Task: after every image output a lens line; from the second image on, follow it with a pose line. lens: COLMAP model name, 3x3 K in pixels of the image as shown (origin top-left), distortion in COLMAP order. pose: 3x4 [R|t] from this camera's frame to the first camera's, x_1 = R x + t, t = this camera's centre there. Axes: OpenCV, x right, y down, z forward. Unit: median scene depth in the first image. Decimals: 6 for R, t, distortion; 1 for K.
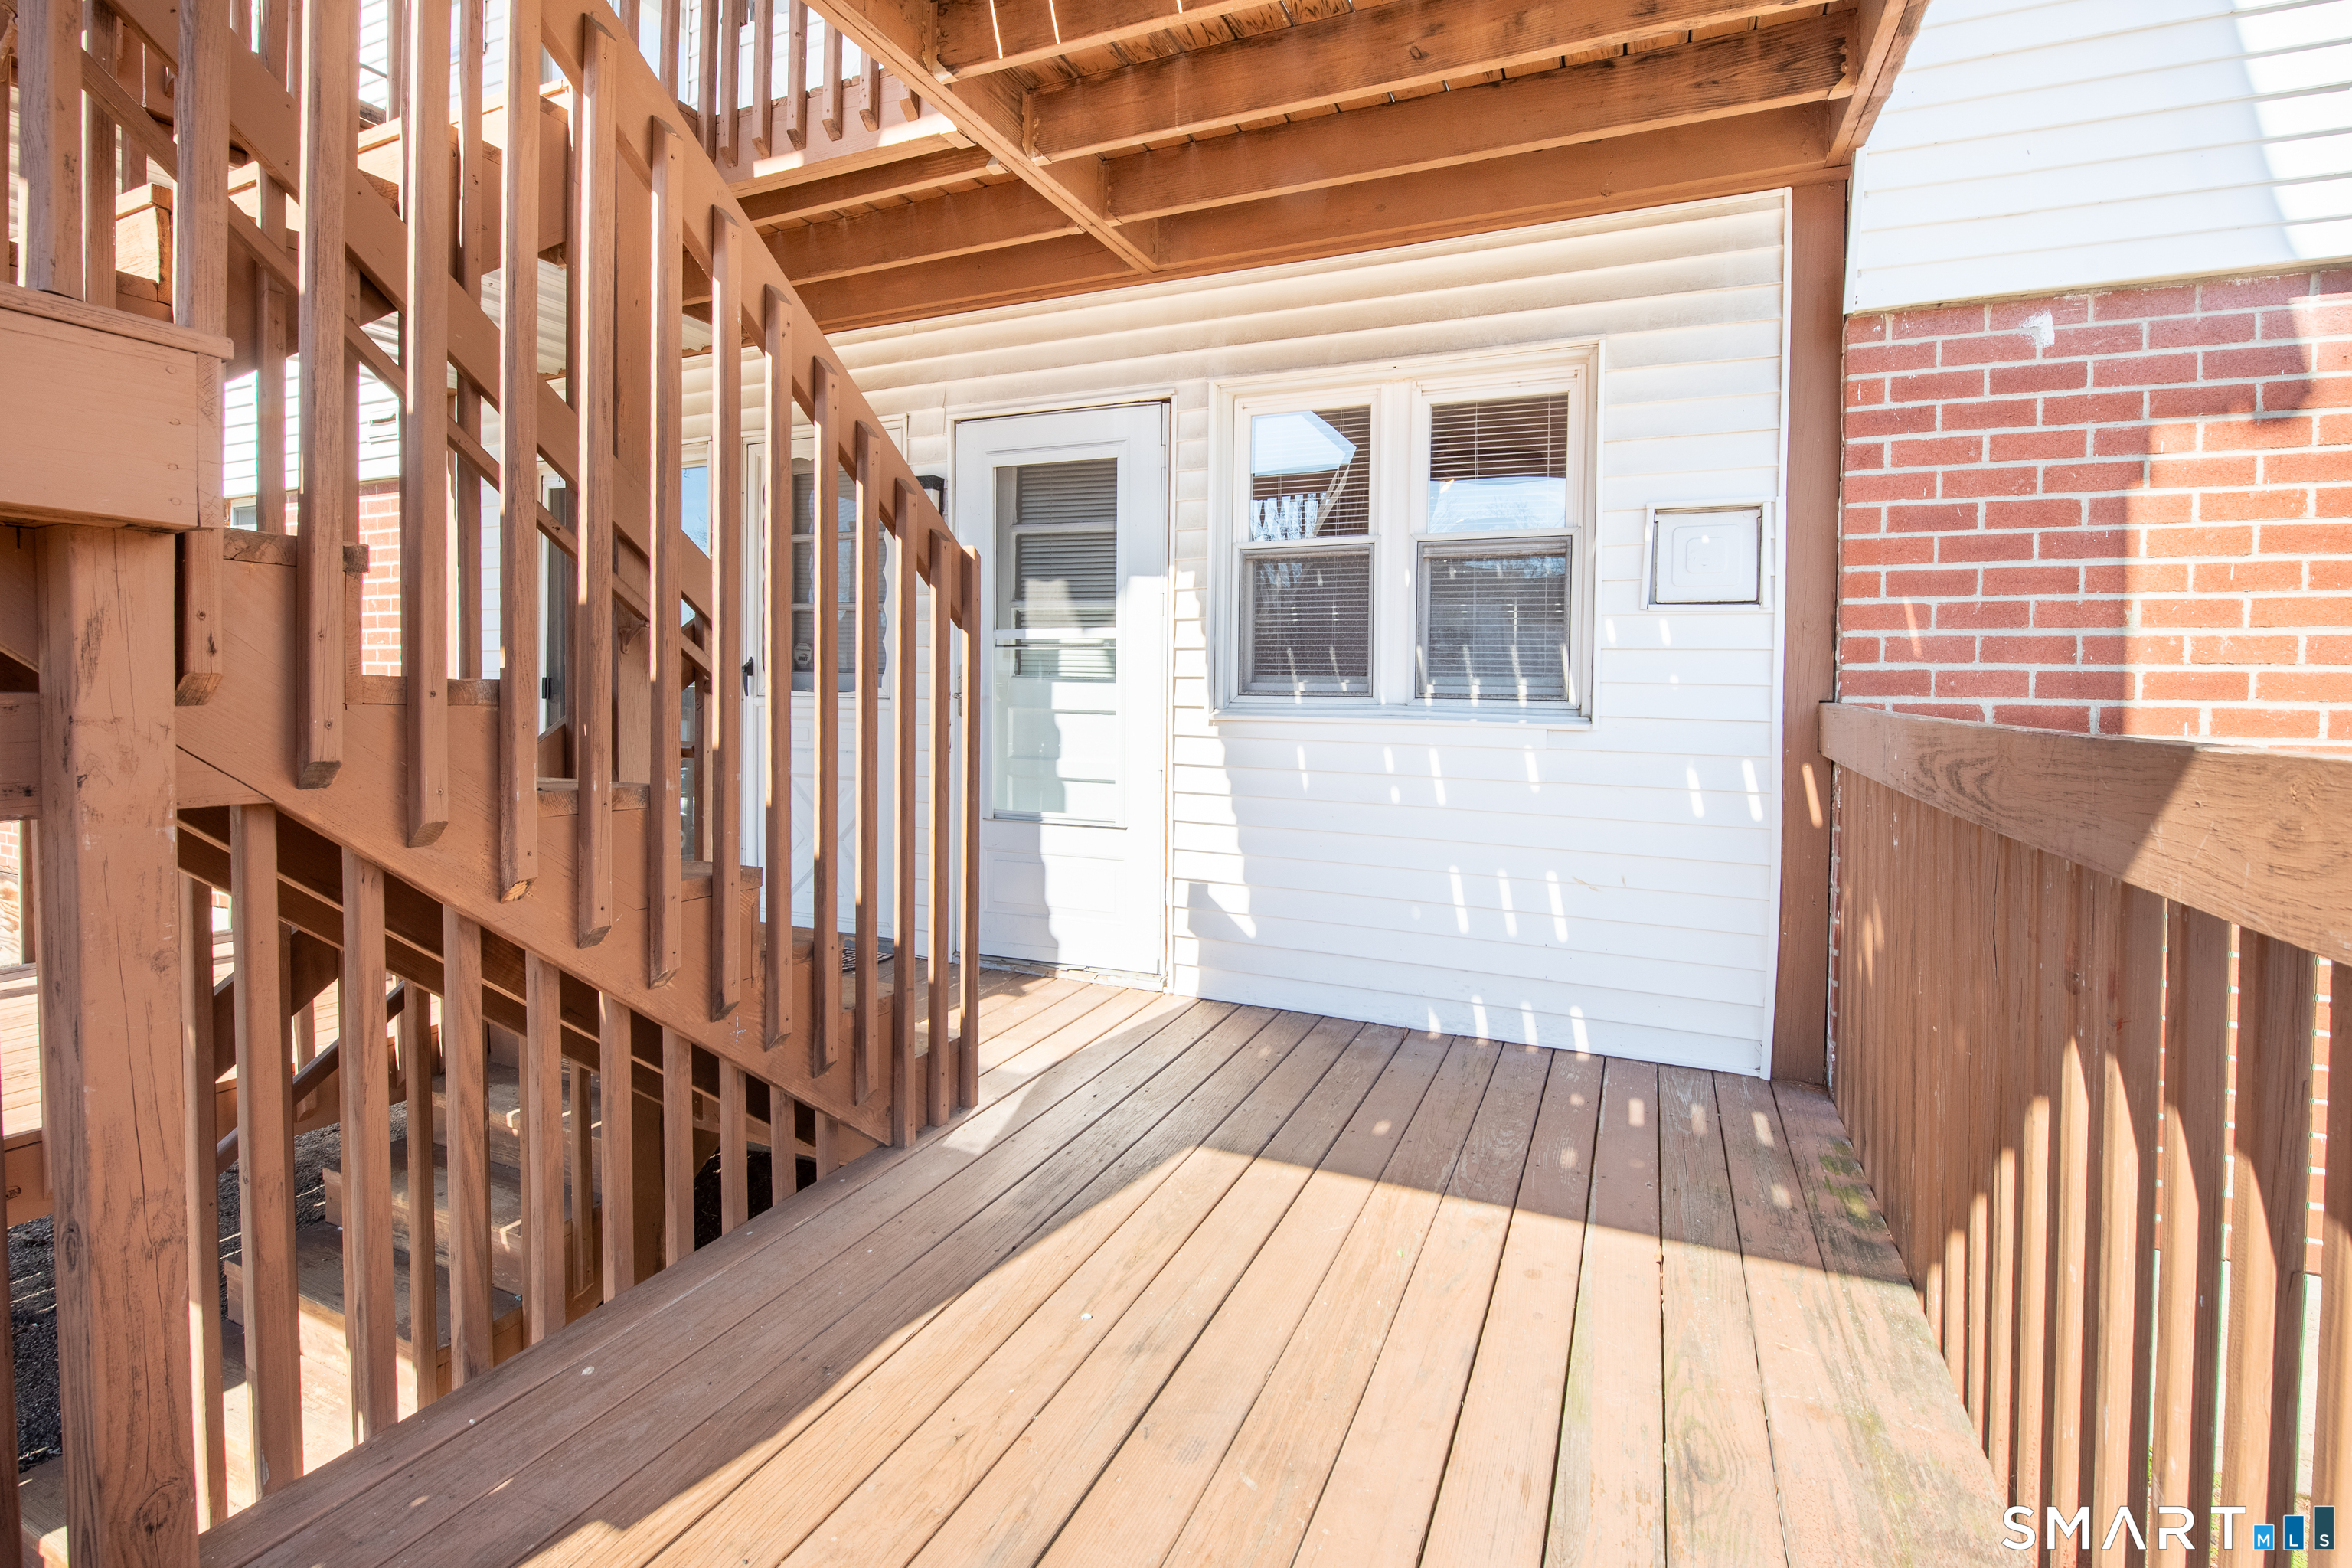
lens RADIAL K [[987.9, 0, 1182.2], [0, 987.9, 714.7], [0, 0, 1]] dist [-0.004261, -0.005743]
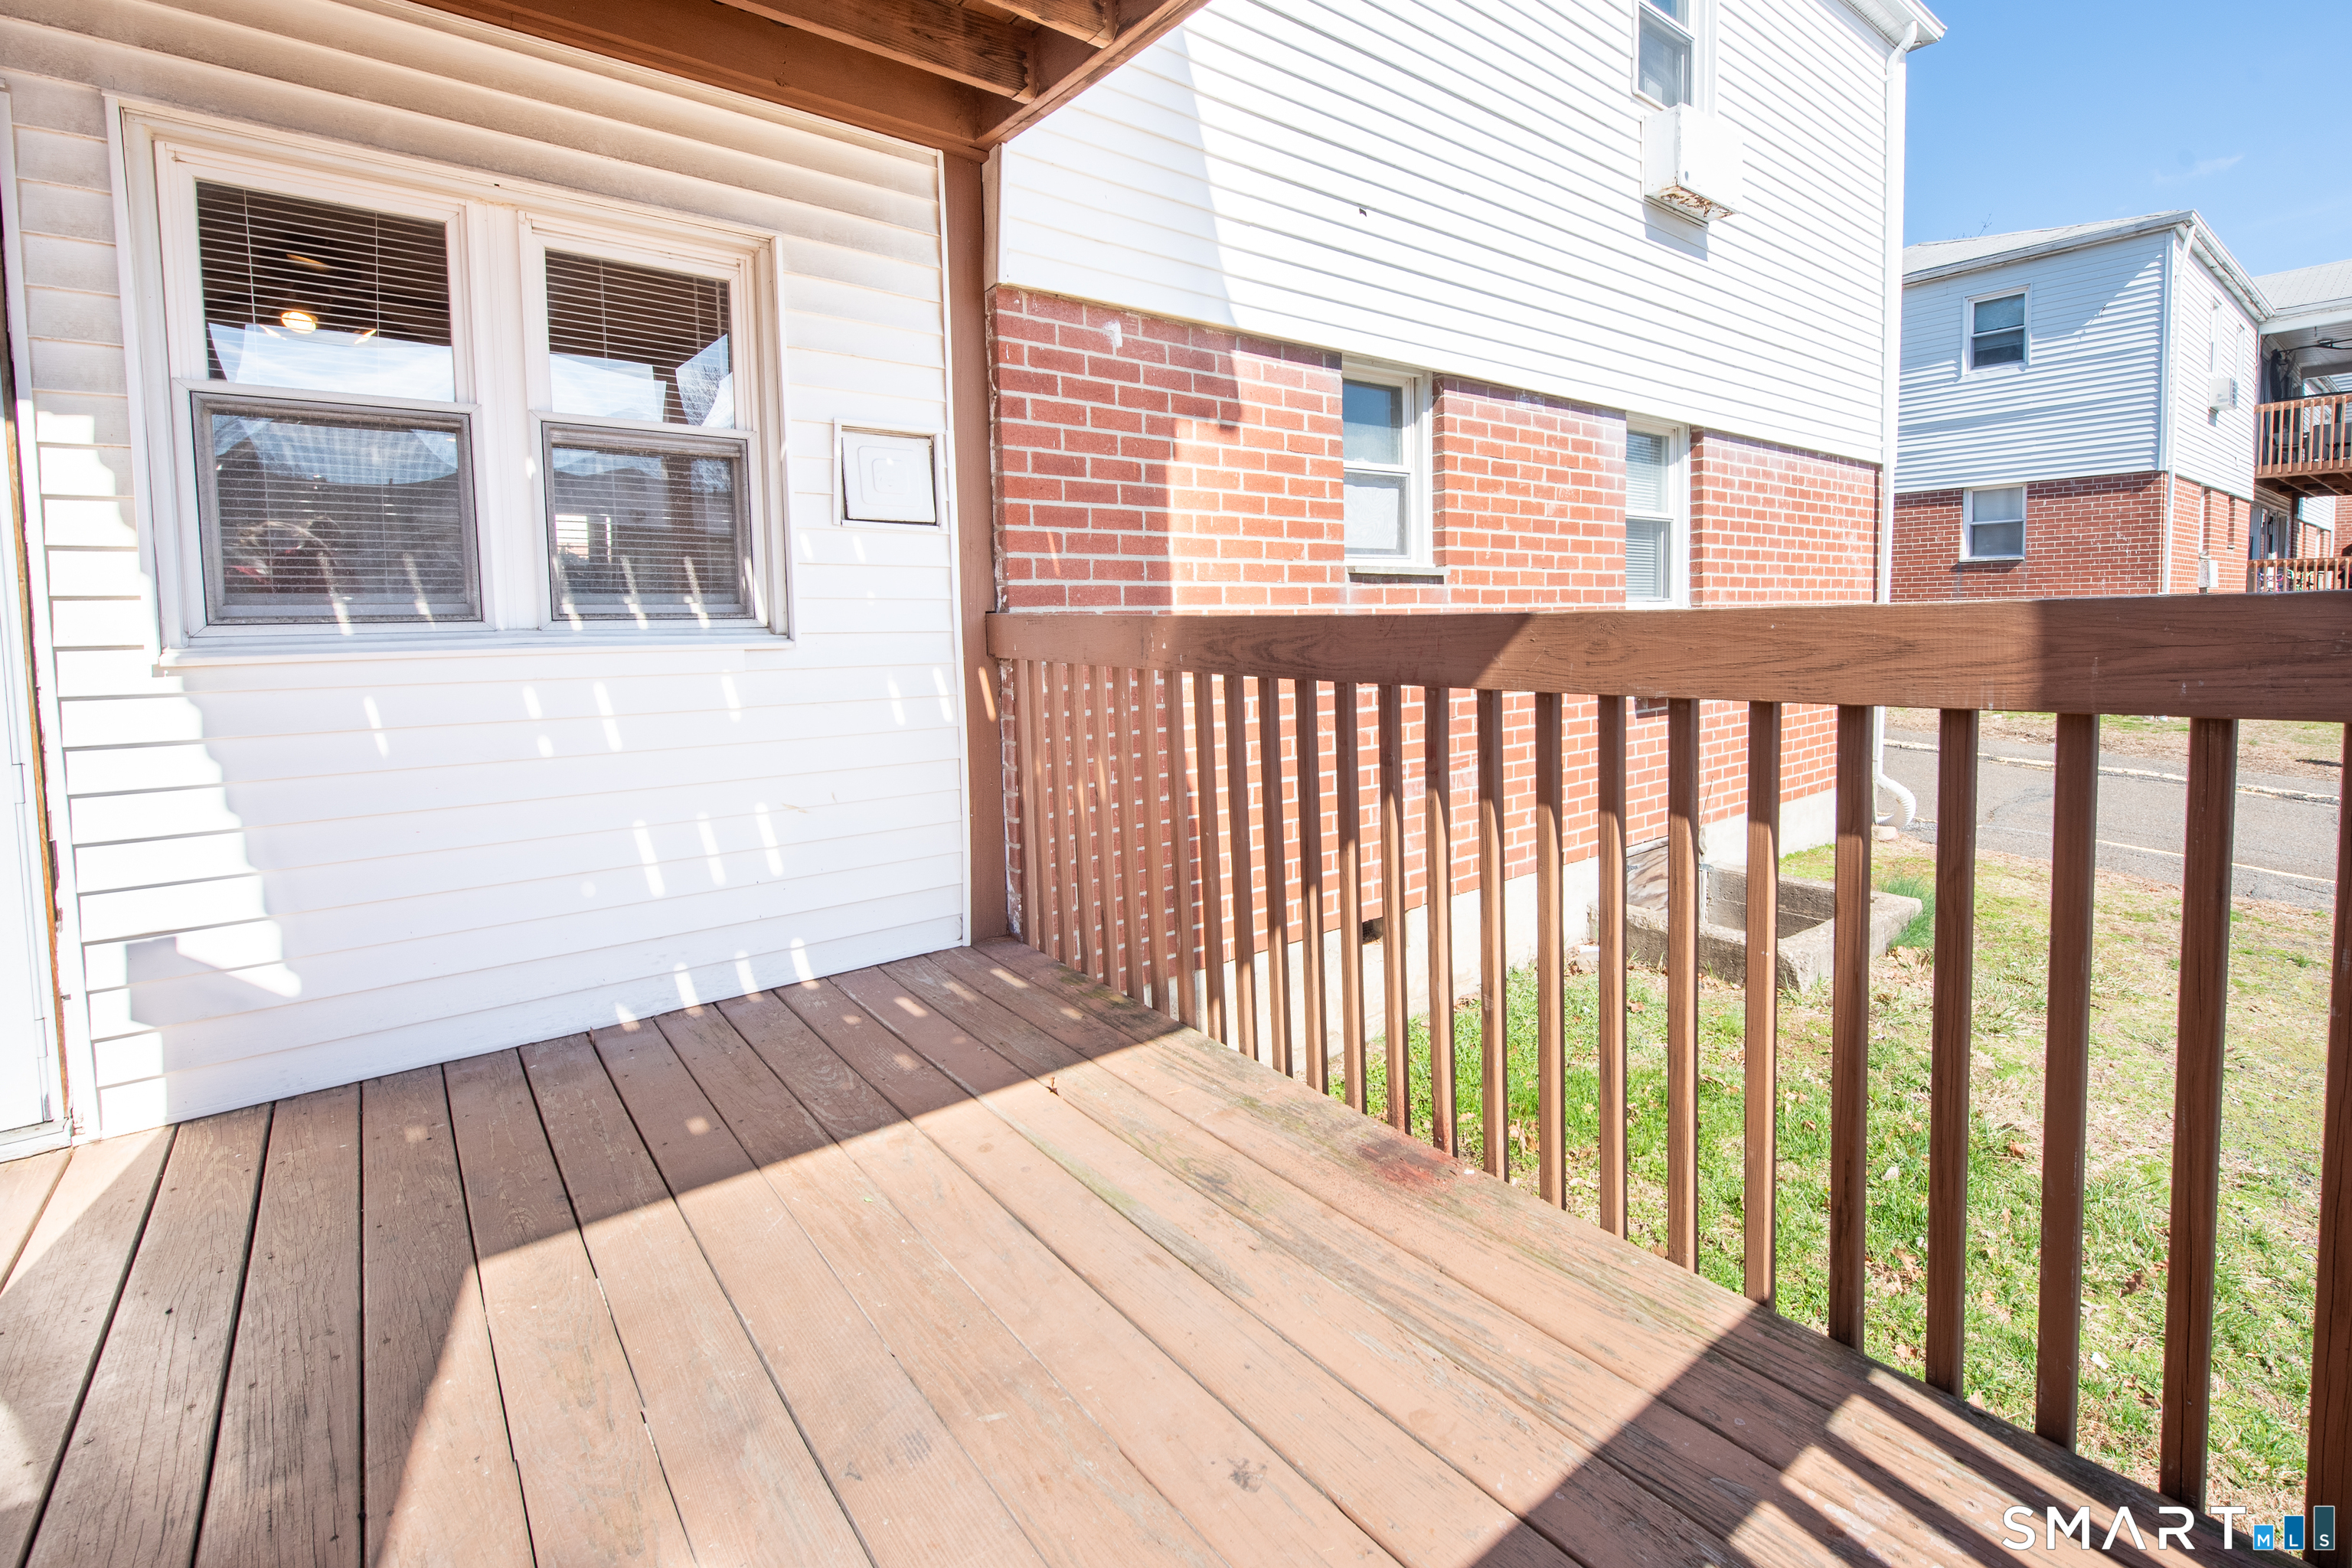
lens RADIAL K [[1063.8, 0, 1268.4], [0, 1063.8, 674.4], [0, 0, 1]] dist [-0.002585, -0.000298]
pose [[0.450656, -0.070033, 0.889947, -0.347340], [0.043723, 0.997453, 0.056353, 0.003538], [-0.891626, 0.013515, 0.452570, 0.139770]]
